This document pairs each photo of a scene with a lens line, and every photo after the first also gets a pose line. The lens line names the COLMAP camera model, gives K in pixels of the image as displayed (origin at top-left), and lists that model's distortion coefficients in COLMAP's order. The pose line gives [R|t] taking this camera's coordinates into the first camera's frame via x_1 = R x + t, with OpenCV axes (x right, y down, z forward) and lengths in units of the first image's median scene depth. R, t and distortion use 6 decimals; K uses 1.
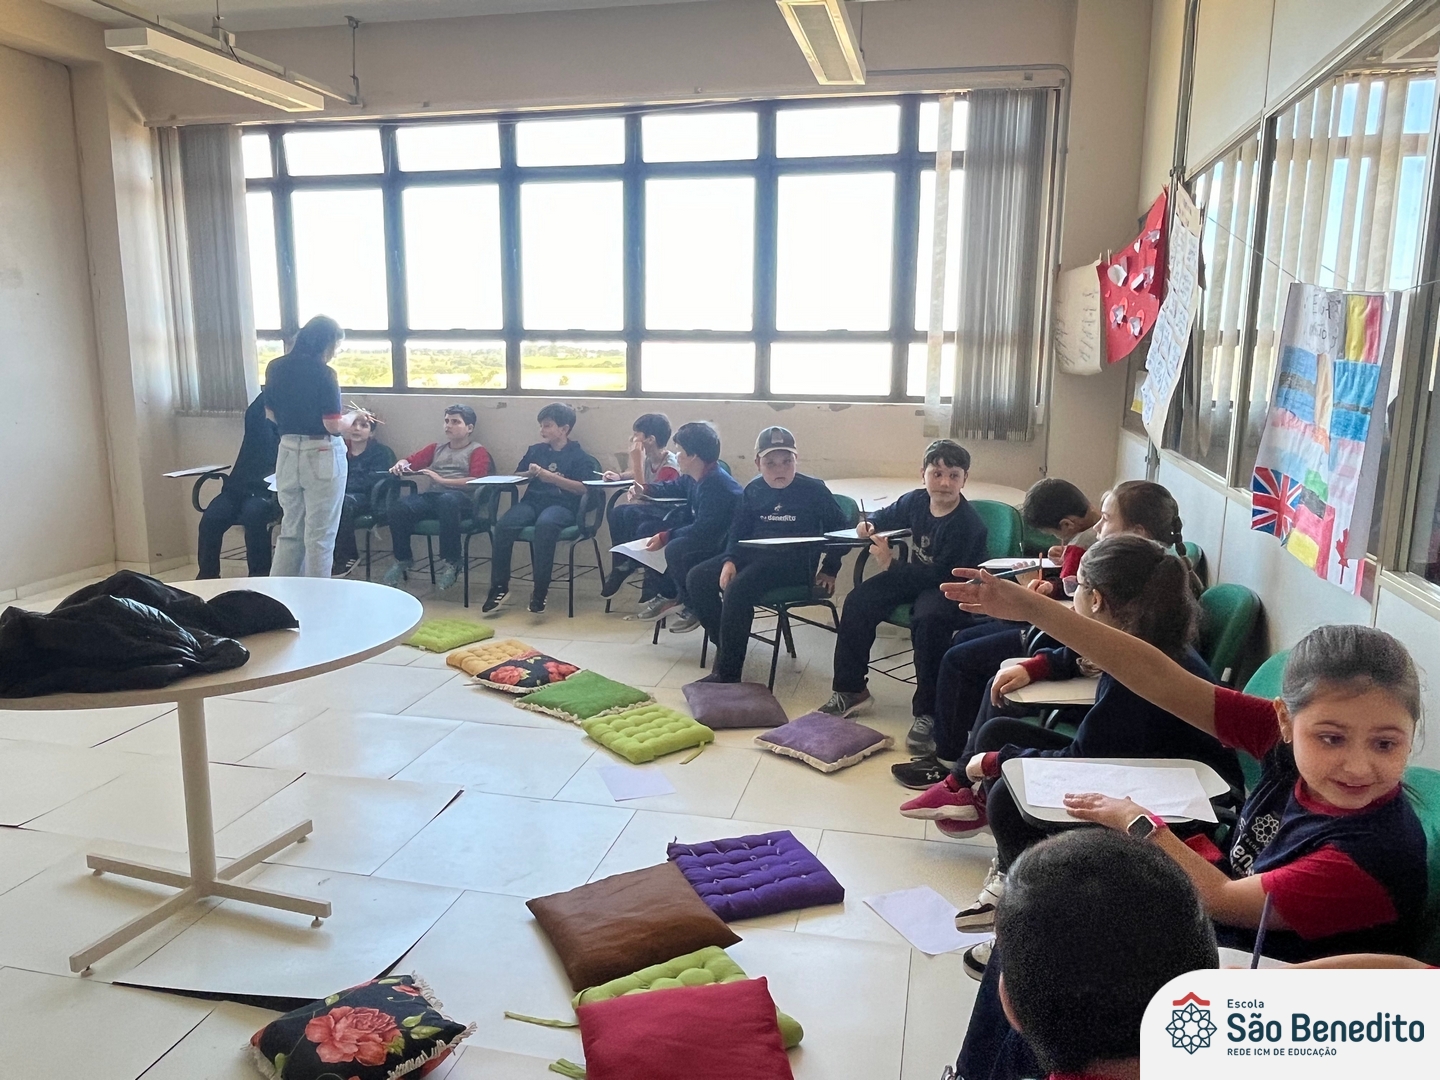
lens RADIAL K [[1058.1, 0, 712.4], [0, 1058.1, 545.5], [0, 0, 1]] dist [0.000451, -0.006936]
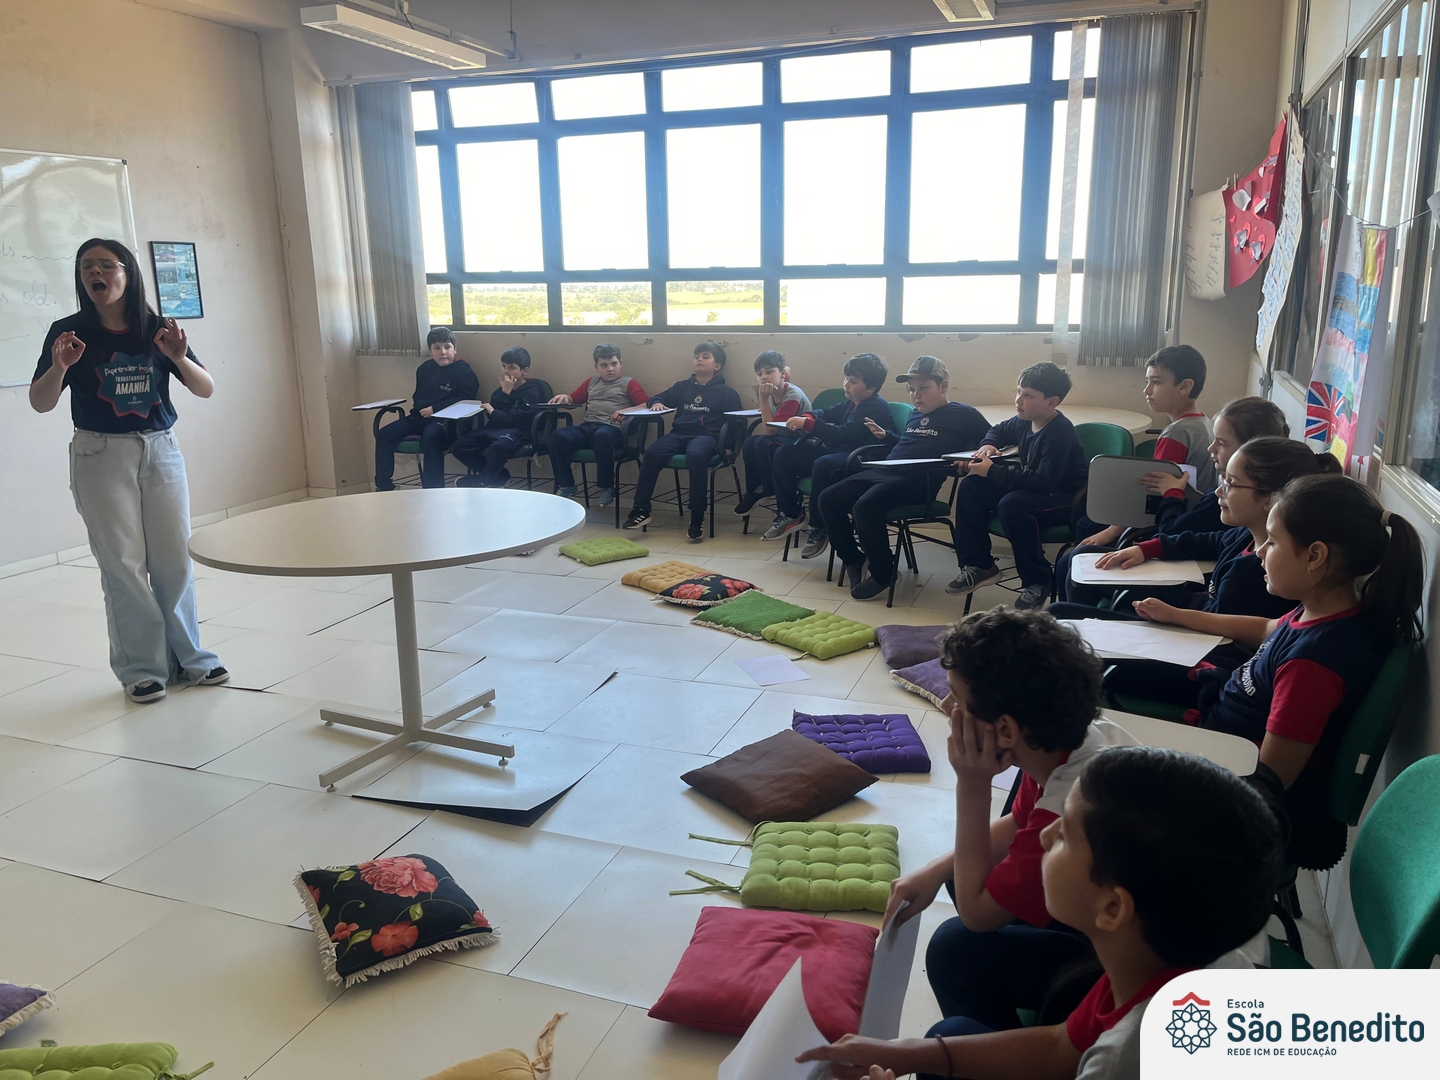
lens RADIAL K [[1096.0, 0, 720.7], [0, 1096.0, 535.7], [0, 0, 1]] dist [0.073578, -0.085938]
pose [[0.991473, 0.007035, -0.130123, 0.022285], [-0.001363, 0.999047, 0.043626, 0.017535], [0.130306, -0.043077, 0.990538, -0.116407]]
